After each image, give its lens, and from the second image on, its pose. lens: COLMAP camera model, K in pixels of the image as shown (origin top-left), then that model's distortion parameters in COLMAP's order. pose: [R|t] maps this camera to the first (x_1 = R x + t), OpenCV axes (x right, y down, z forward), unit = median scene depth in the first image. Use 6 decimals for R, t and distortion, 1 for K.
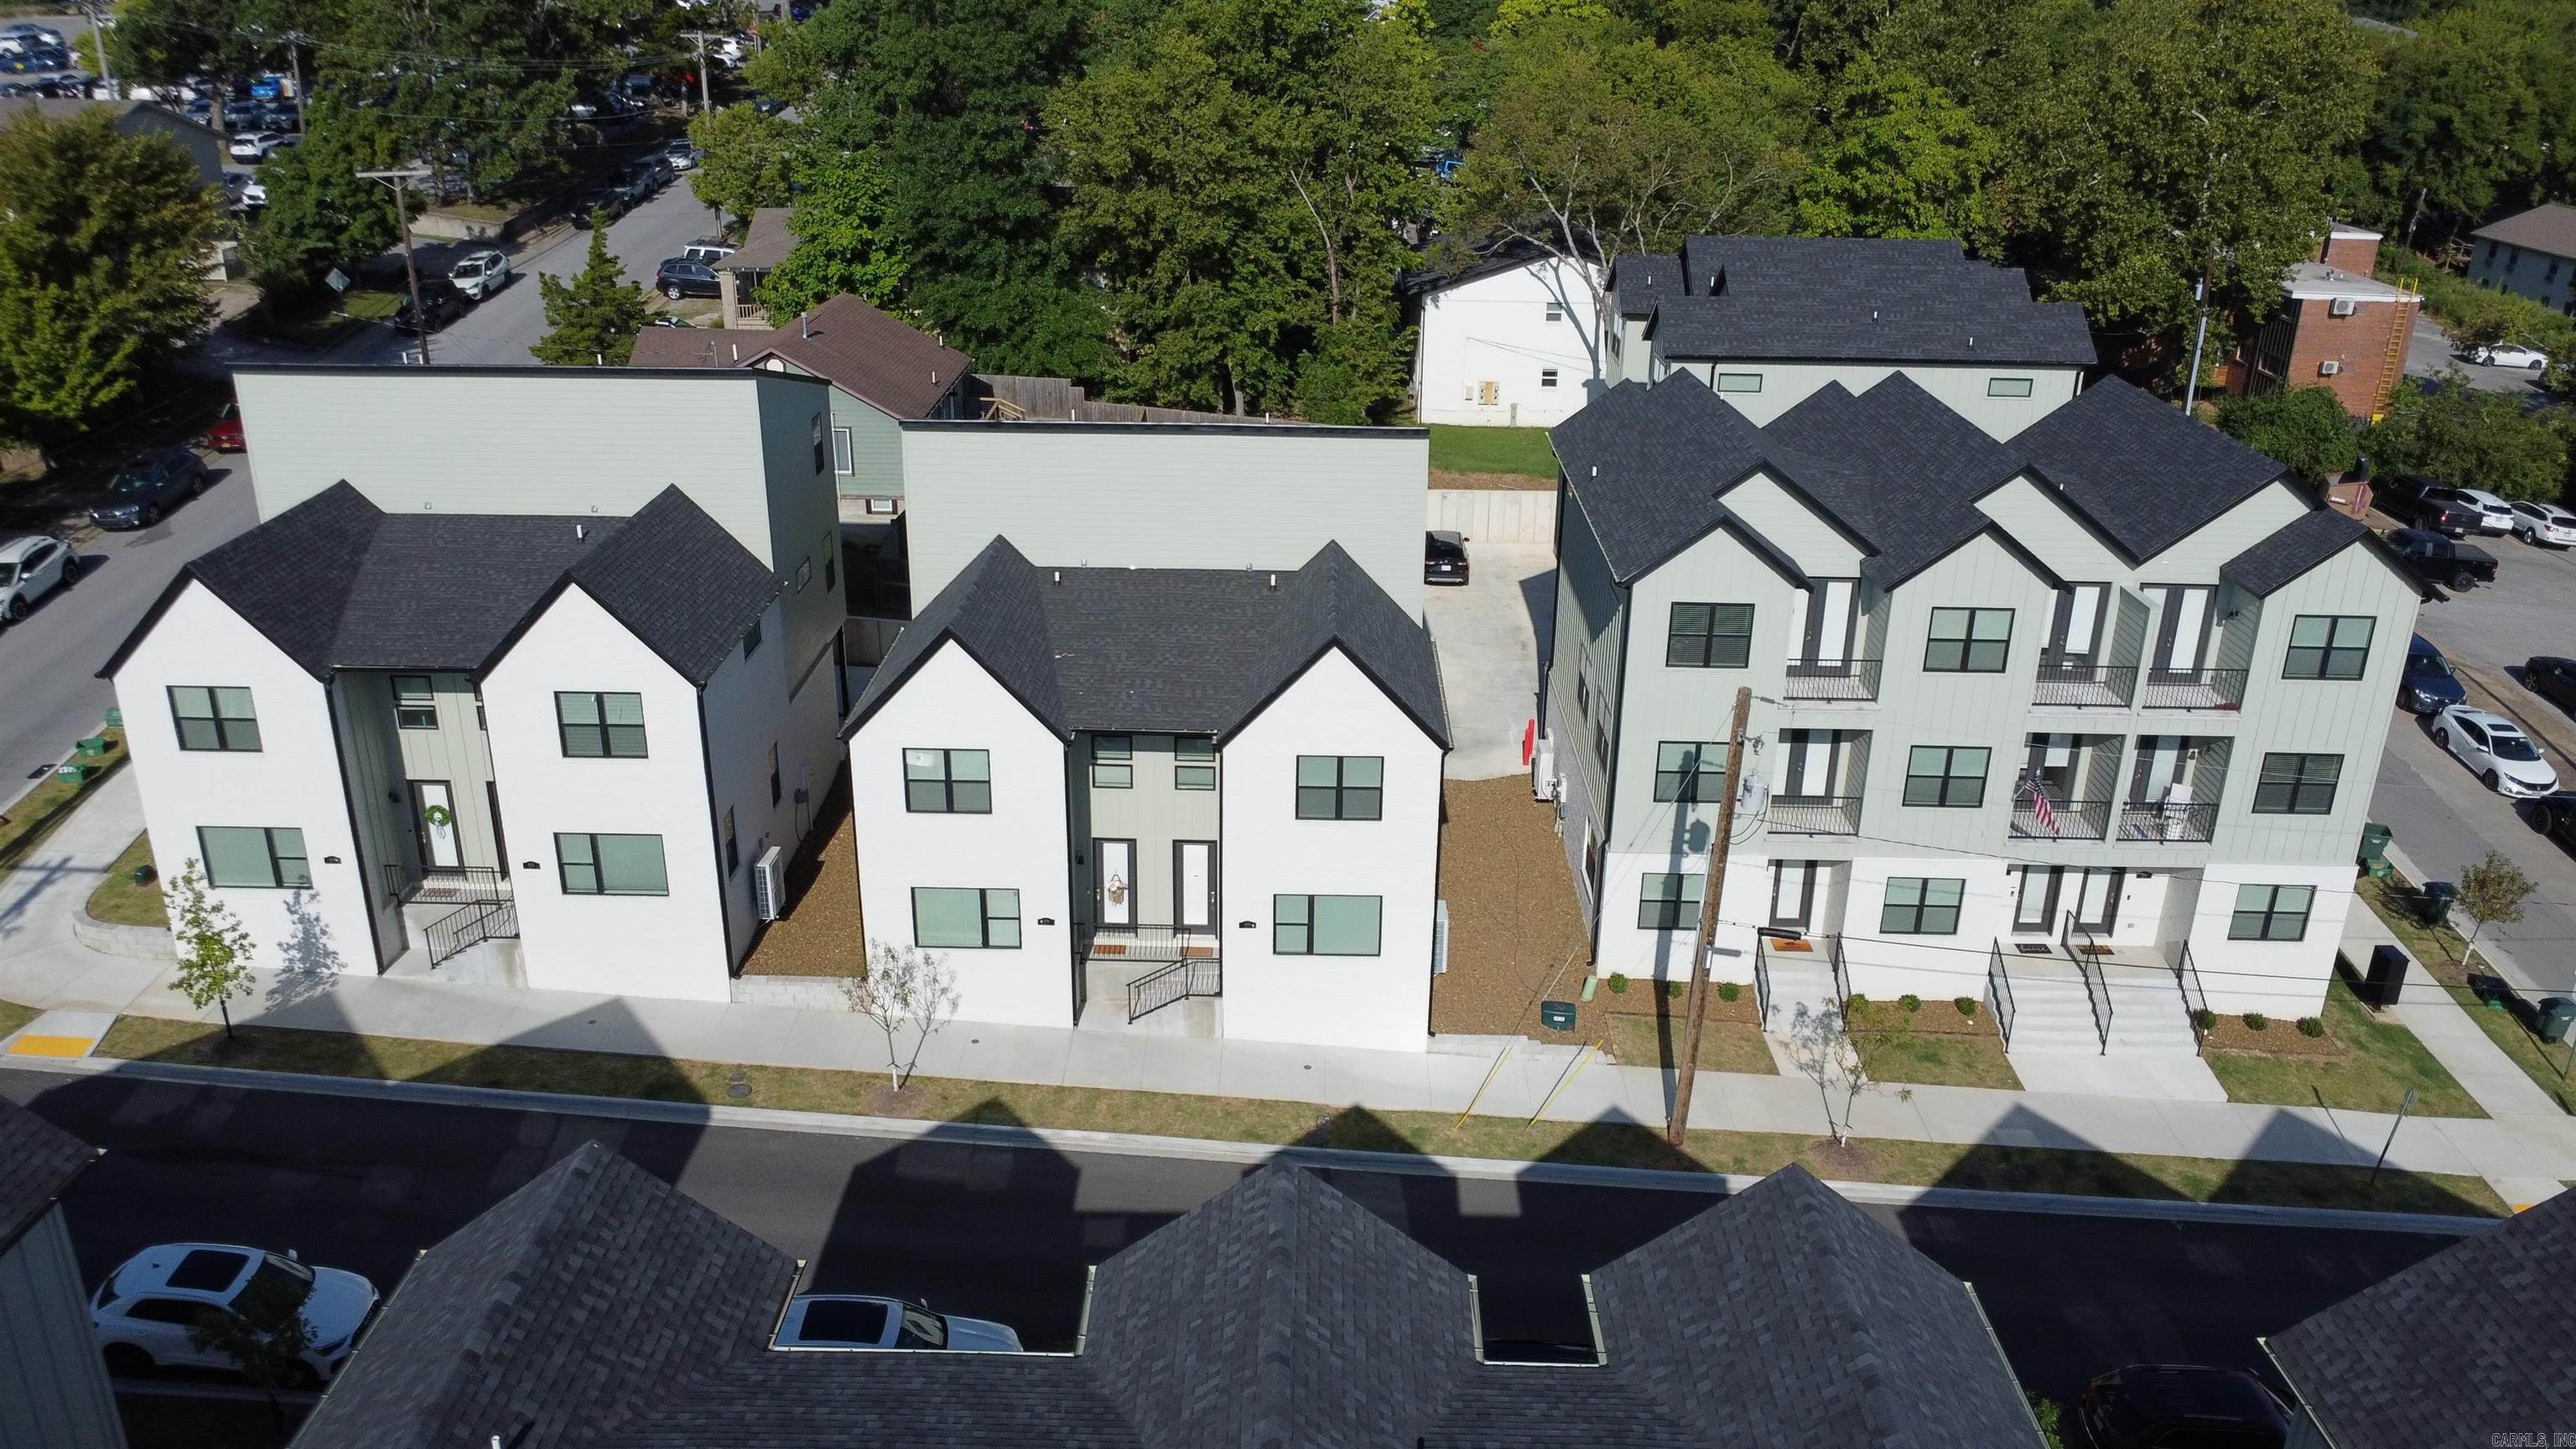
lens RADIAL K [[1874.4, 0, 1288.0], [0, 1874.4, 724.5], [0, 0, 1]] dist [-0.013625, -0.023837]
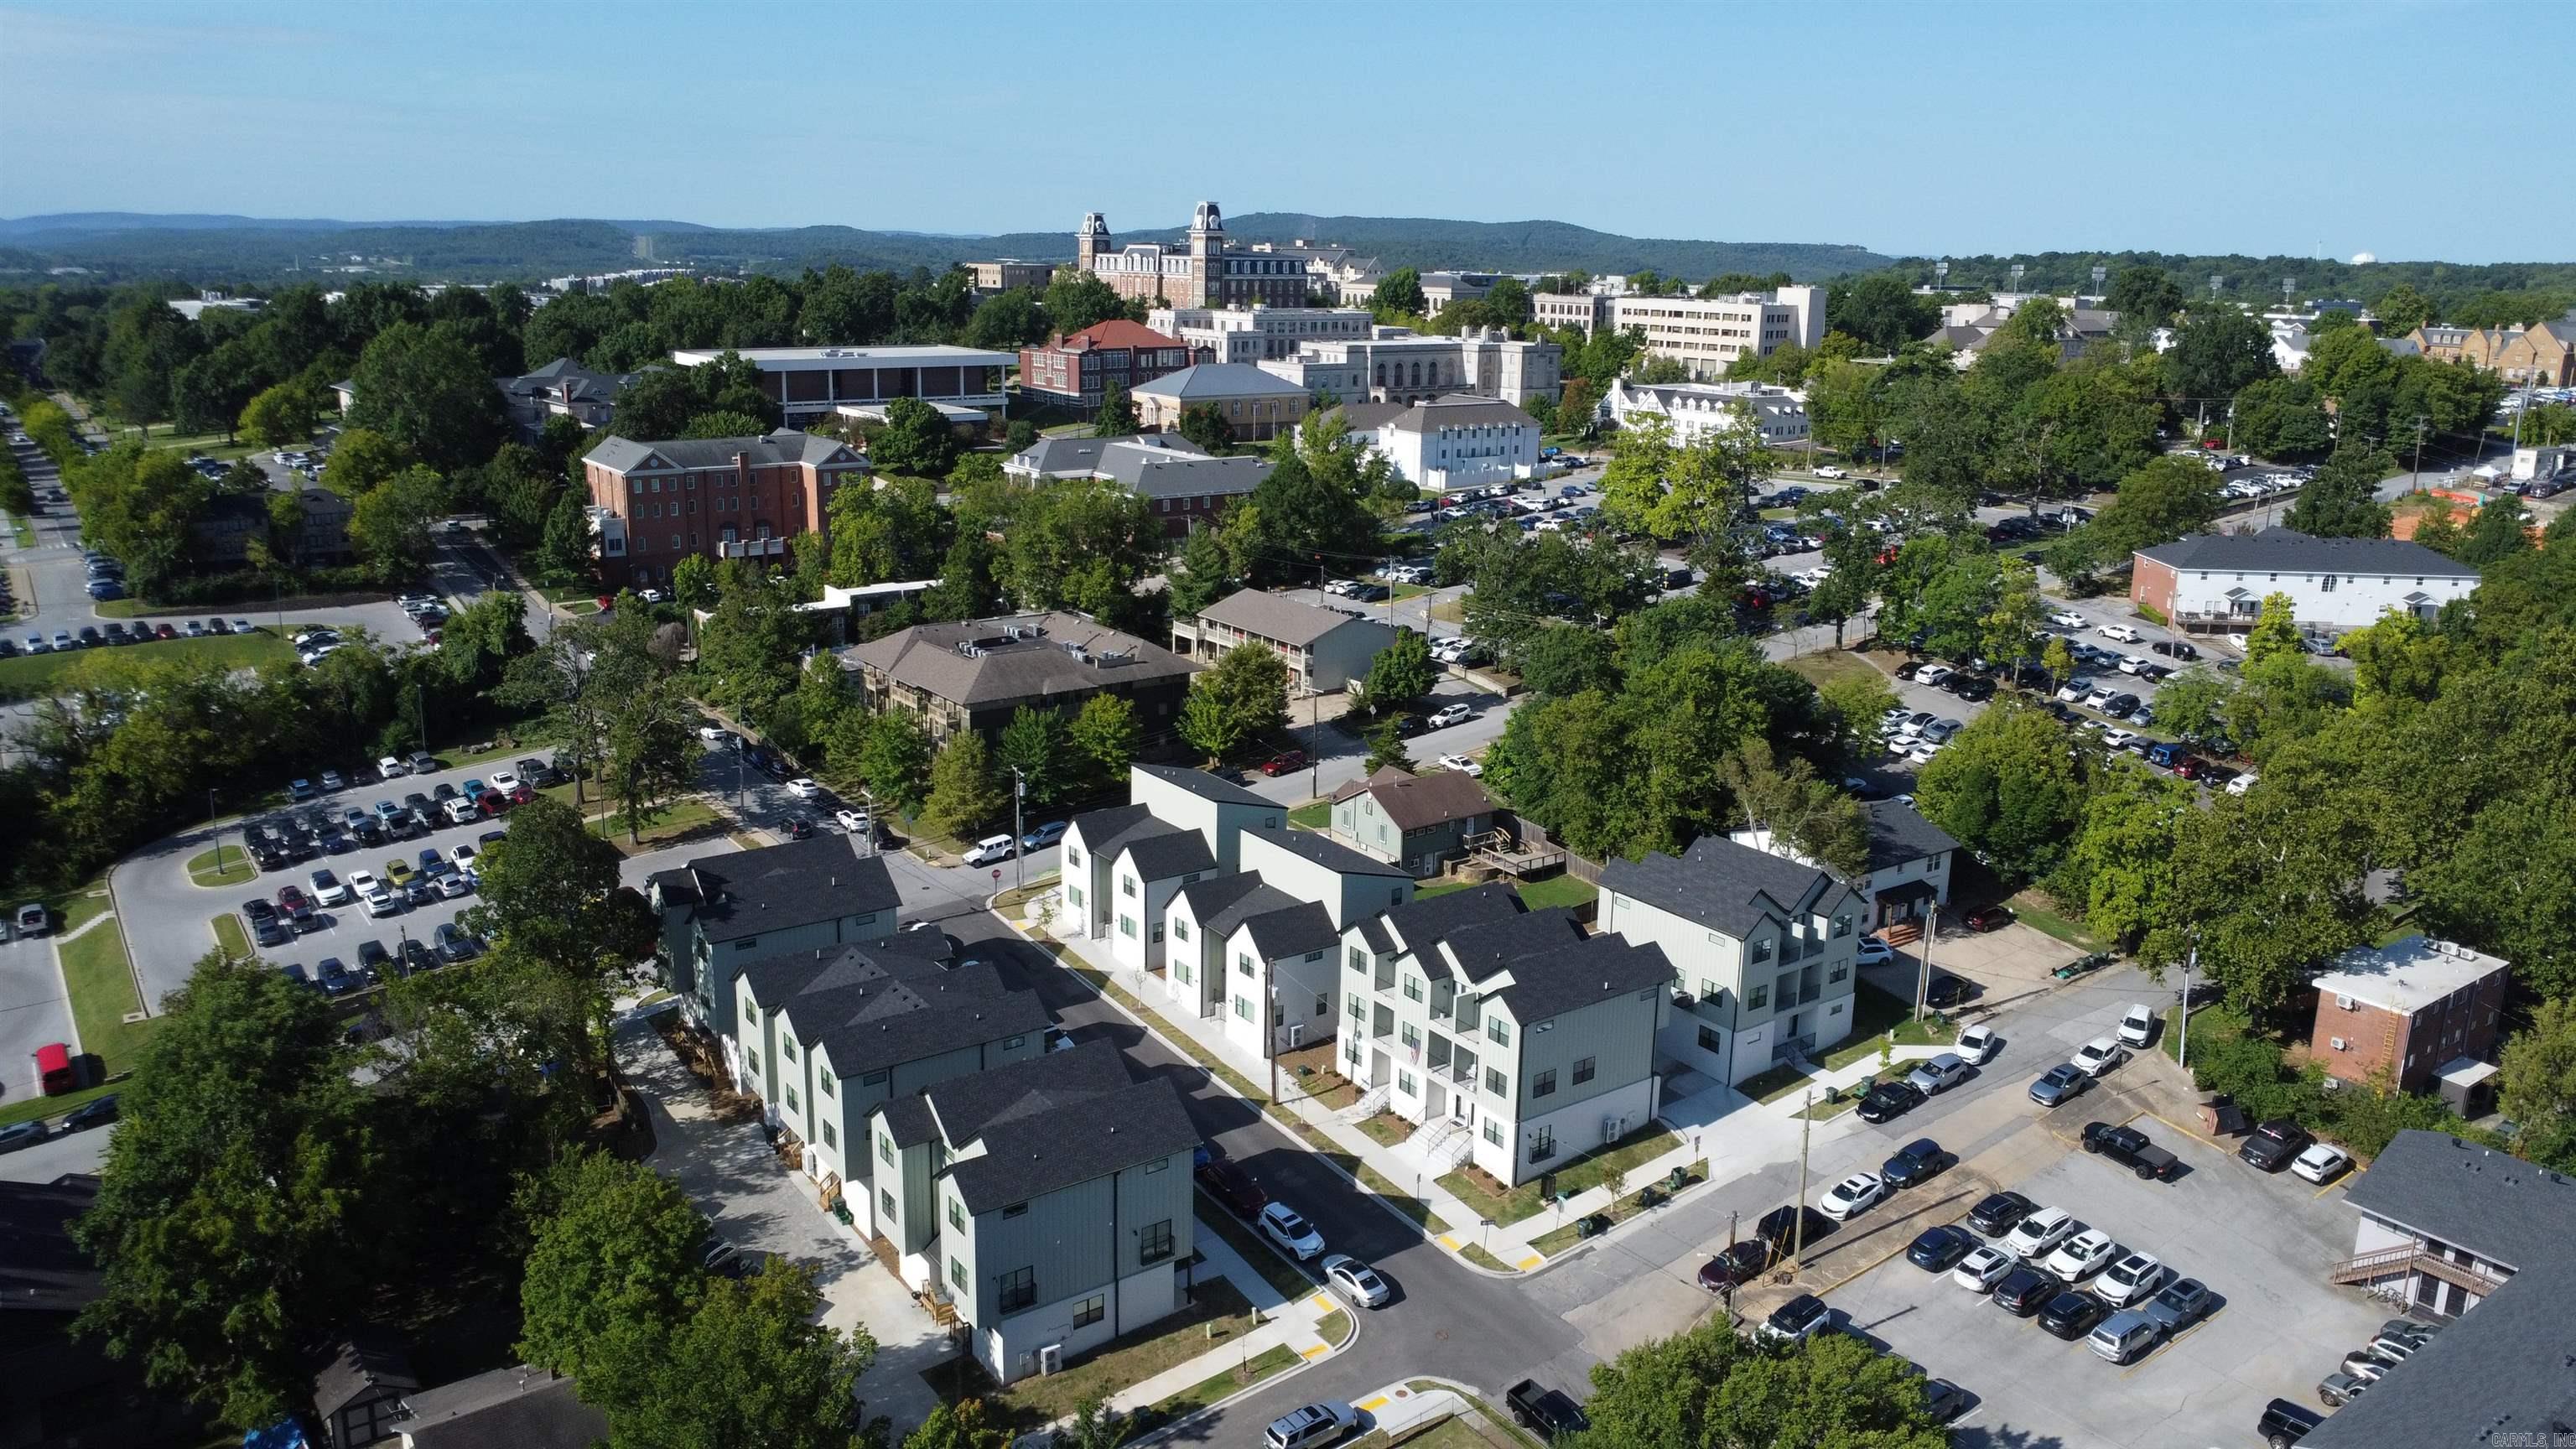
lens RADIAL K [[1874.4, 0, 1288.0], [0, 1874.4, 724.5], [0, 0, 1]] dist [-0.013625, -0.023837]
pose [[0.596935, 0.197713, -0.777547, 2.384668], [-0.315015, 0.949086, -0.000511, -0.364544], [0.737858, 0.245244, 0.628825, -1.042997]]
